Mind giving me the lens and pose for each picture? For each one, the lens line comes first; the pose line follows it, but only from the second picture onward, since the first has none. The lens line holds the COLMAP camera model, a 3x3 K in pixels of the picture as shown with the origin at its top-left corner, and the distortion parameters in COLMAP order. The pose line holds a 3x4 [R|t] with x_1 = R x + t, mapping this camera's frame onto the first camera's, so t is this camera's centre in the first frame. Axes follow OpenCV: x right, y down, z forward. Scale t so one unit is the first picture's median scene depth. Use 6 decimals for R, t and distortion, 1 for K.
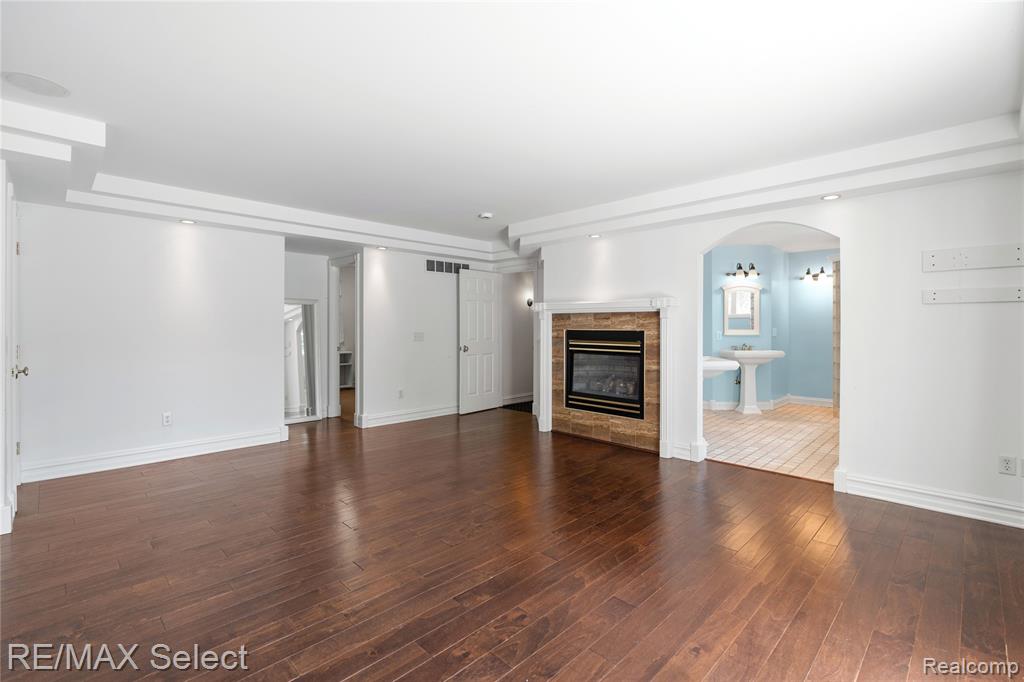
lens RADIAL K [[462.6, 0, 521.4], [0, 462.6, 328.6], [0, 0, 1]] dist [-0.008245, 0.001857]
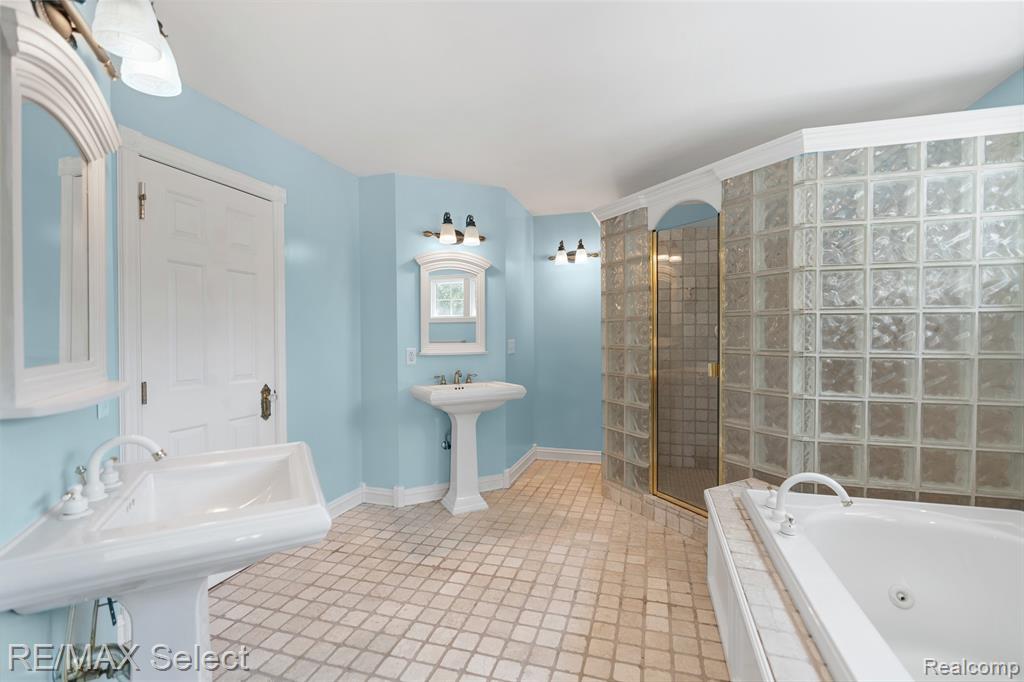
lens RADIAL K [[462.3, 0, 512.0], [0, 462.3, 341.0], [0, 0, 1]] dist [-0.000540, 0.000234]
pose [[0.891112, -0.011134, 0.453646, 0.379359], [0.003684, 0.999844, 0.017303, -0.012088], [-0.453768, -0.013747, 0.891014, 0.642394]]
